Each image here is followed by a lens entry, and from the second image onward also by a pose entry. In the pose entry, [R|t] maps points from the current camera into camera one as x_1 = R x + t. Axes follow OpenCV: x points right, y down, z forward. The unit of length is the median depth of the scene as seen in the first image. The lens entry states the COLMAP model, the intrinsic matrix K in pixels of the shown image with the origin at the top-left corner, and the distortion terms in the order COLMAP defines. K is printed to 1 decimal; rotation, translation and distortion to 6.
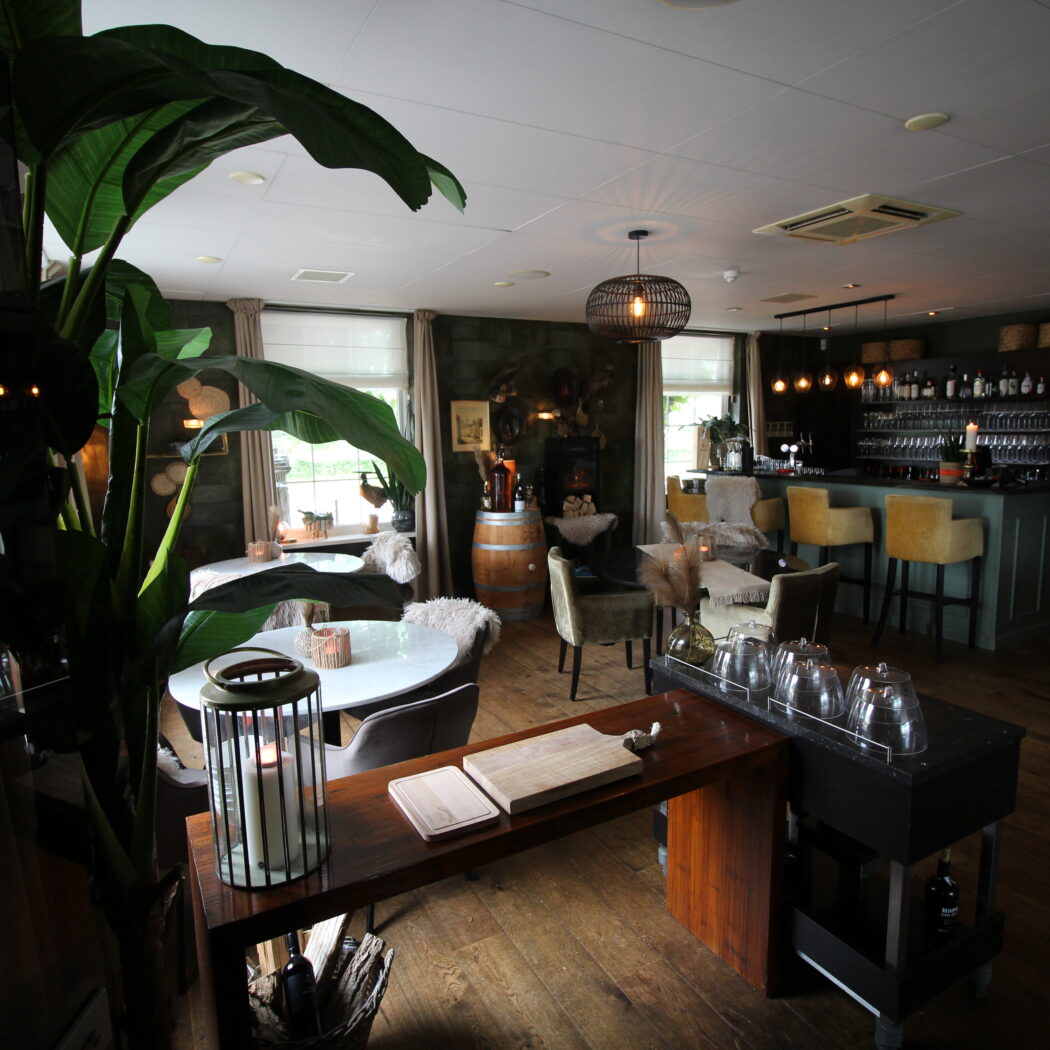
lens RADIAL K [[733.4, 0, 525.0], [0, 733.4, 525.0], [0, 0, 1]] dist [-0.003314, -0.001587]
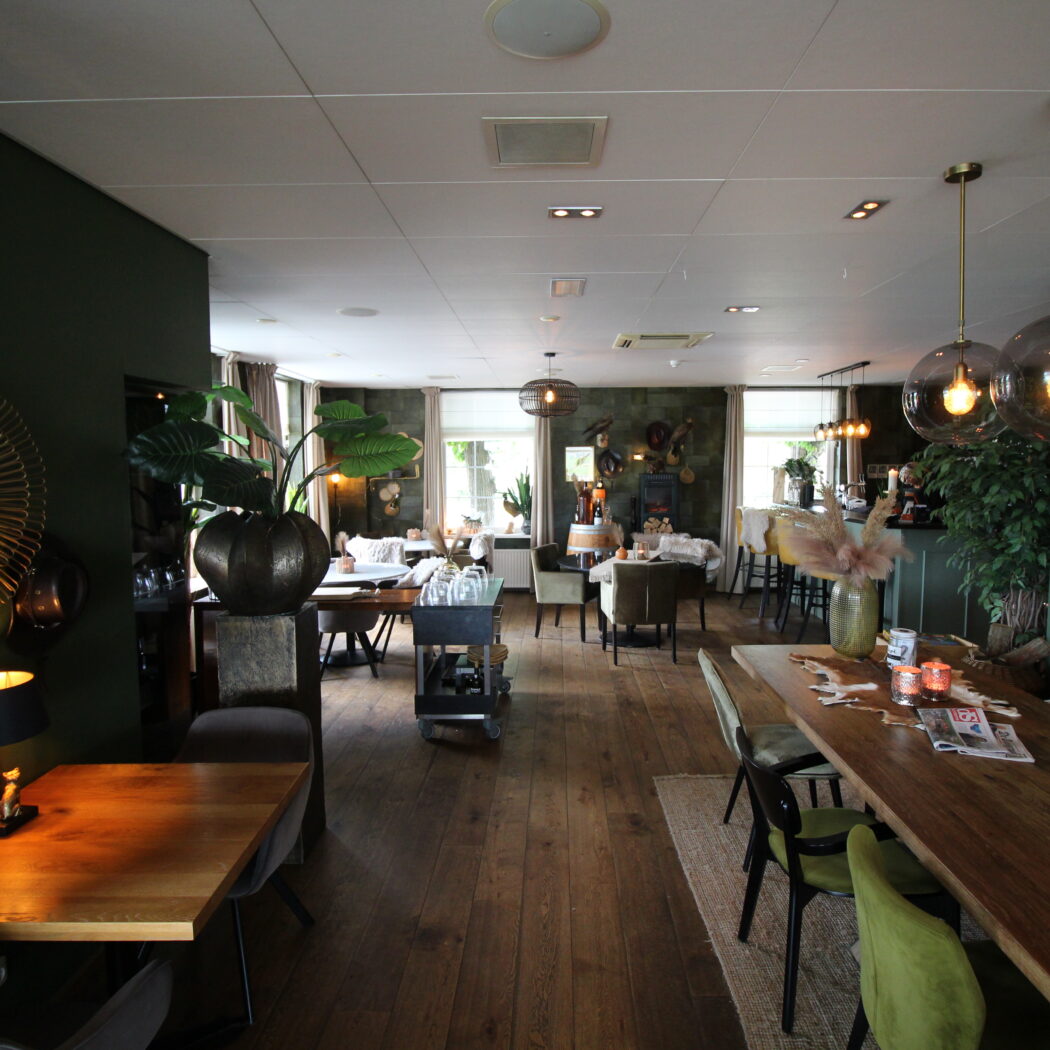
lens RADIAL K [[733.4, 0, 525.0], [0, 733.4, 525.0], [0, 0, 1]] dist [-0.003314, -0.001587]
pose [[0.857982, 0.058964, -0.510284, 0.579736], [-0.081183, 0.996470, -0.021356, 0.022160], [0.507224, 0.059750, 0.859741, -0.271910]]
